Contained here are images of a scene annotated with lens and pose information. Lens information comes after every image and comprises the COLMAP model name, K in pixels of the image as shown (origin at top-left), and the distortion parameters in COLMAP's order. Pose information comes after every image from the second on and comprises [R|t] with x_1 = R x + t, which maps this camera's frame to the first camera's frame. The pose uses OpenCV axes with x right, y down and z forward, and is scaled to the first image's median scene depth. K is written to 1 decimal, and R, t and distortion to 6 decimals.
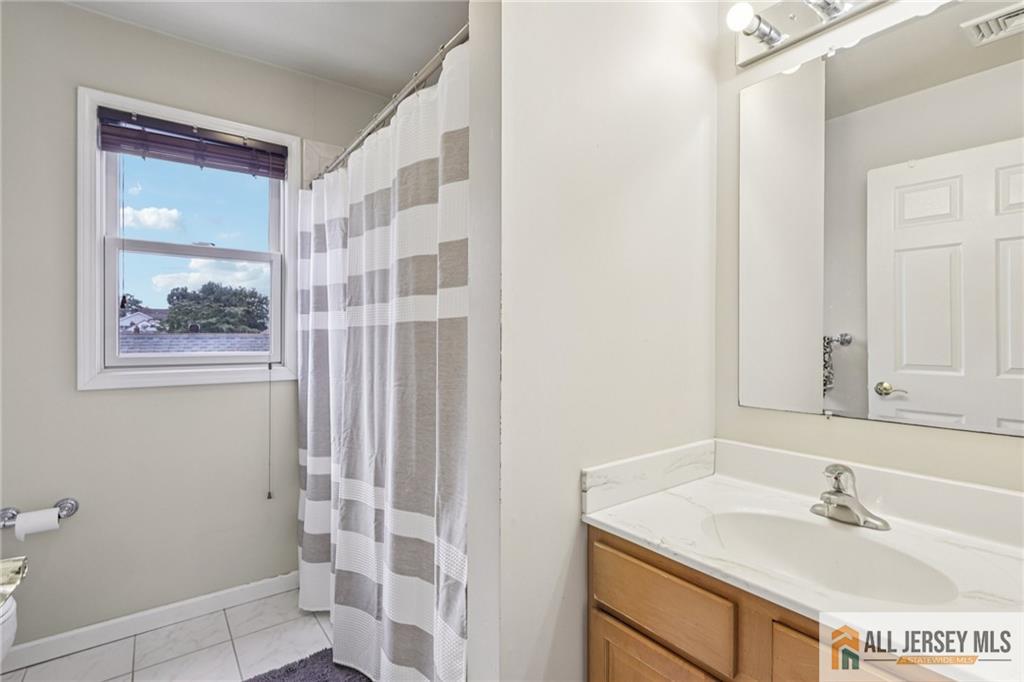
lens RADIAL K [[481.0, 0, 513.0], [0, 481.0, 340.6], [0, 0, 1]] dist [-0.002053, 0.001864]
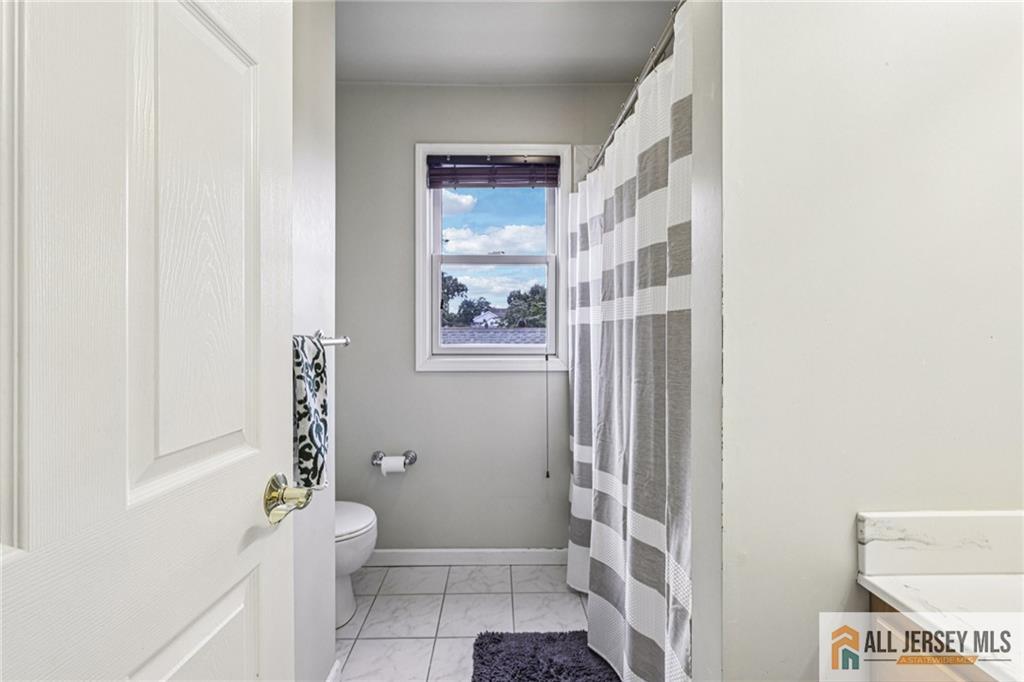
lens RADIAL K [[481.0, 0, 511.0], [0, 481.0, 334.4], [0, 0, 1]] dist [-0.002053, 0.001864]
pose [[0.816418, 0.004297, -0.577446, 0.086378], [-0.004457, 0.999989, 0.001139, -0.001322], [0.577445, 0.001644, 0.816428, 0.061447]]
